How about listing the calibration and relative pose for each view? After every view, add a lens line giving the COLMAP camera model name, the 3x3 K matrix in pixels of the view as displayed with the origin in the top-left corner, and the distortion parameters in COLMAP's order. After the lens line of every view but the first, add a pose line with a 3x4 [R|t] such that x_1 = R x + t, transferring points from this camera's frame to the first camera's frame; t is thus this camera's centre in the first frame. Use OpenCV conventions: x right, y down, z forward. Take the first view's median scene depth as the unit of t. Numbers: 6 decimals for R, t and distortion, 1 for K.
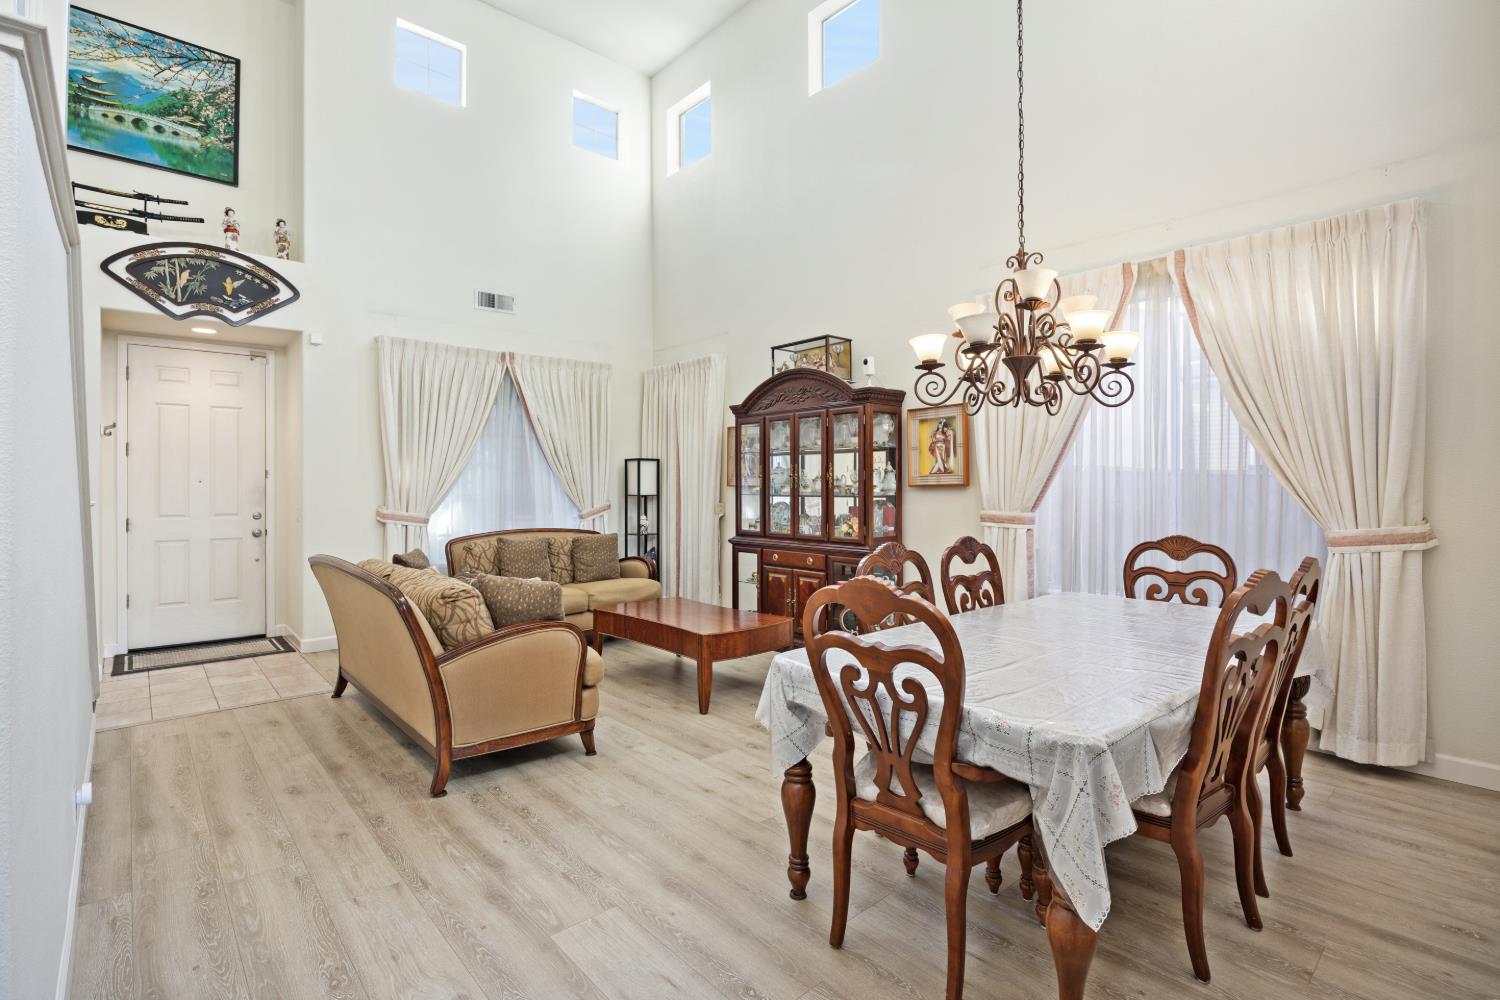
lens RADIAL K [[722.8, 0, 746.1], [0, 722.8, 488.7], [0, 0, 1]] dist [-0.019753, 0.000003]
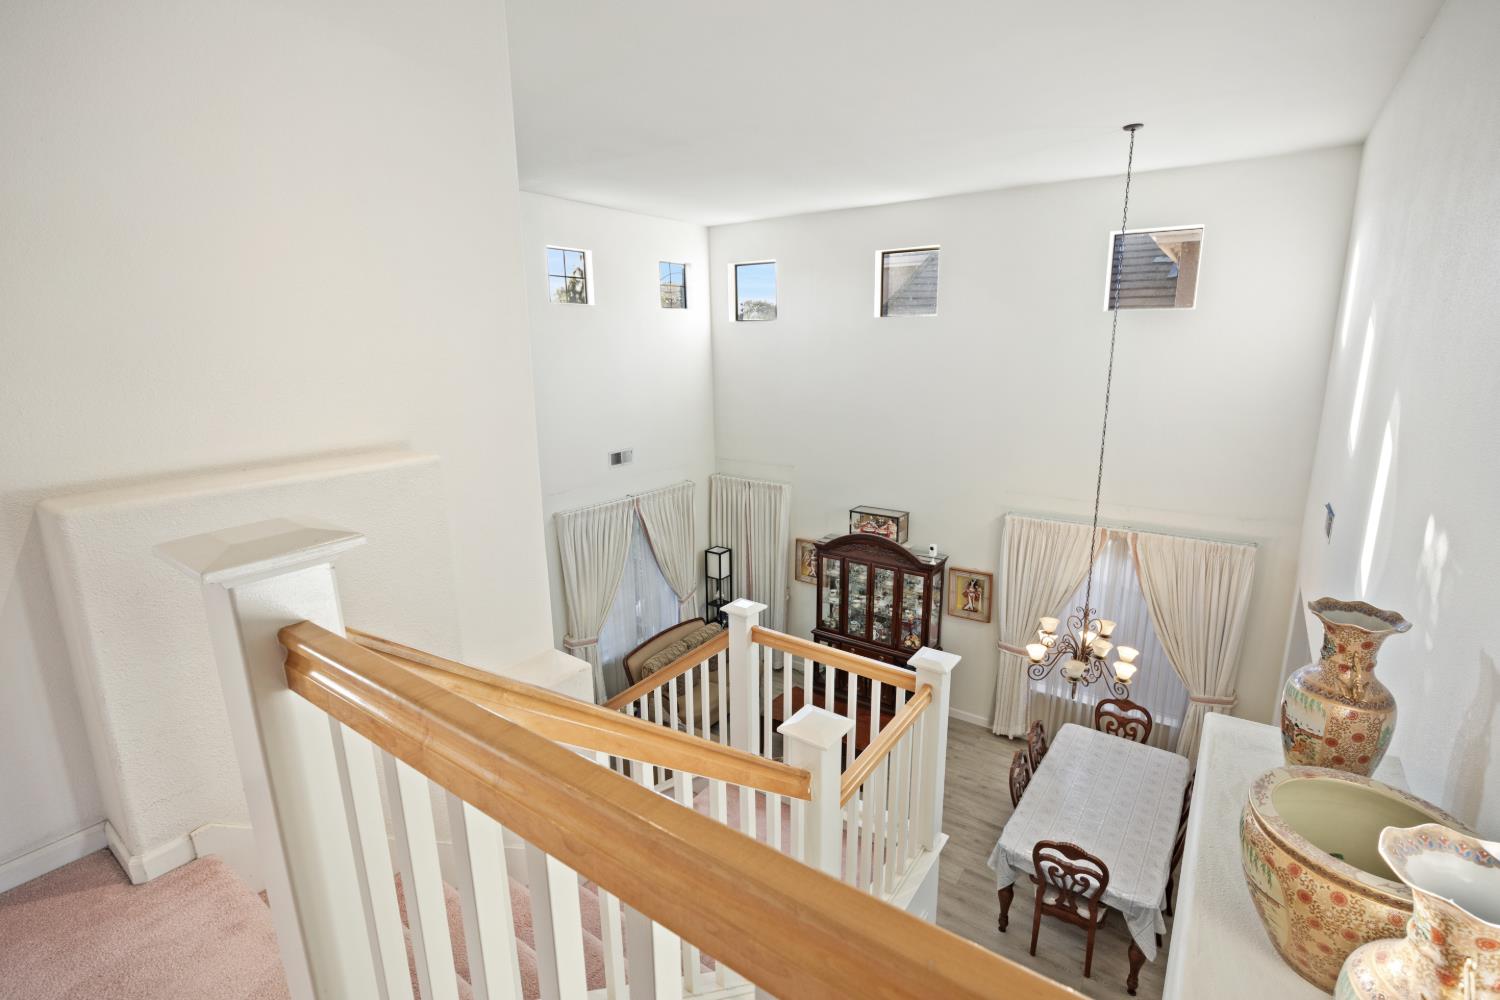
lens RADIAL K [[722.8, 0, 742.4], [0, 722.8, 488.5], [0, 0, 1]] dist [-0.019753, 0.000003]
pose [[0.974007, -0.056712, 0.219305, -0.529360], [0.006526, 0.974776, 0.223090, -0.612310], [-0.226425, -0.215859, 0.949809, -0.325898]]
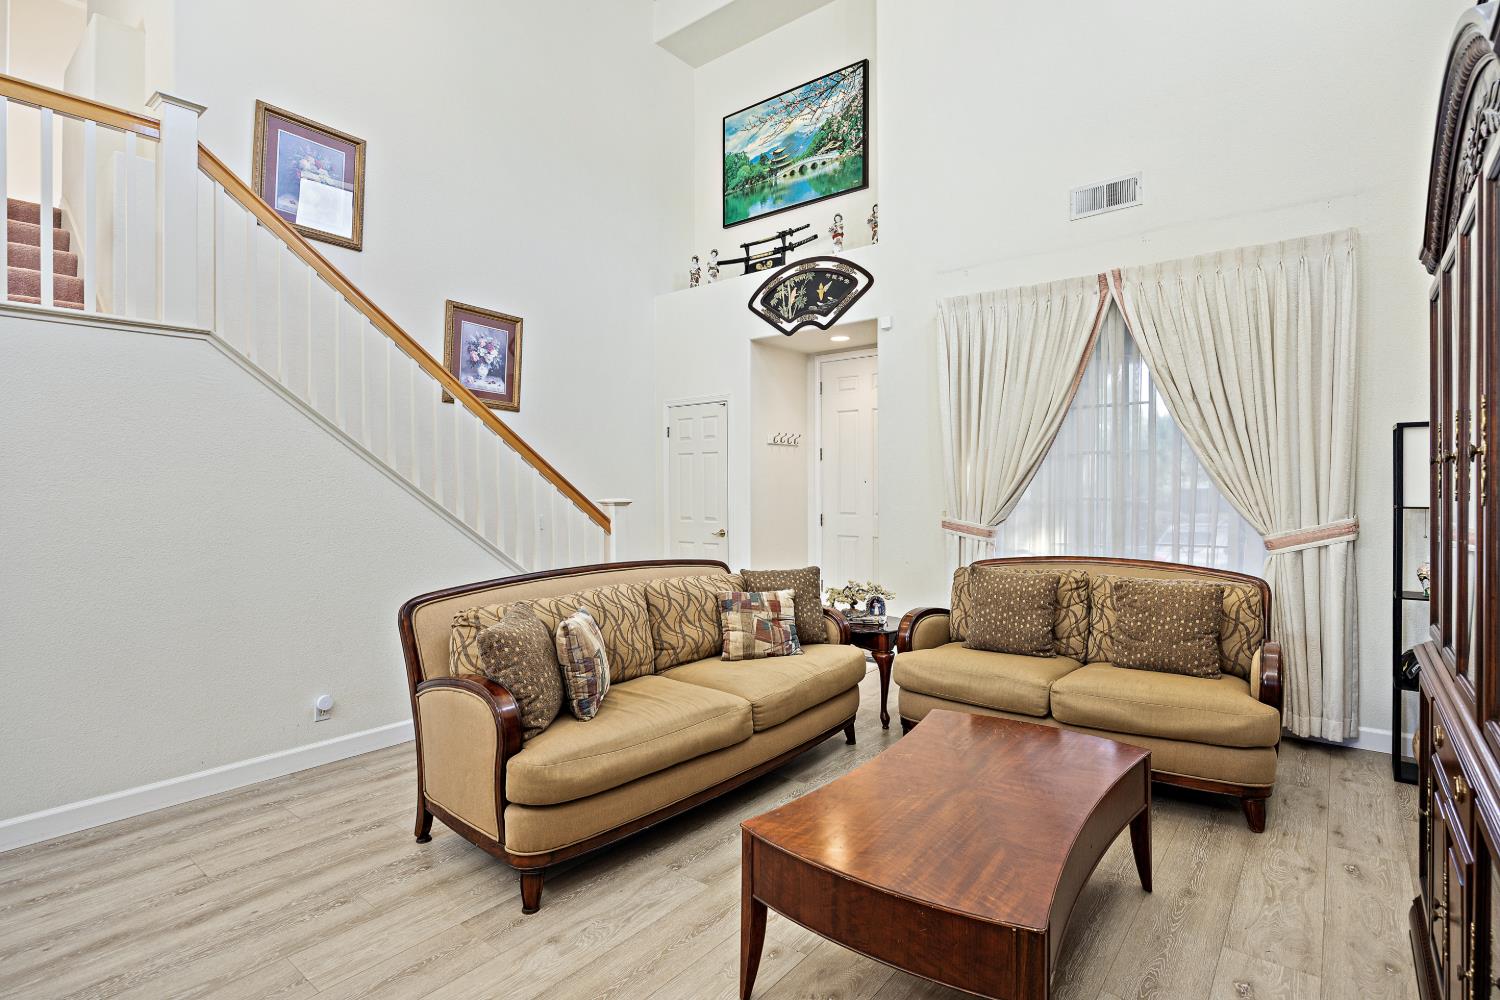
lens RADIAL K [[736.9, 0, 740.2], [0, 736.9, 486.9], [0, 0, 1]] dist [-0.008815, -0.000942]
pose [[0.153556, 0.002055, -0.988138, 0.306851], [-0.000273, 0.999998, 0.002037, -0.005590], [0.988140, -0.000043, 0.153556, 0.728783]]
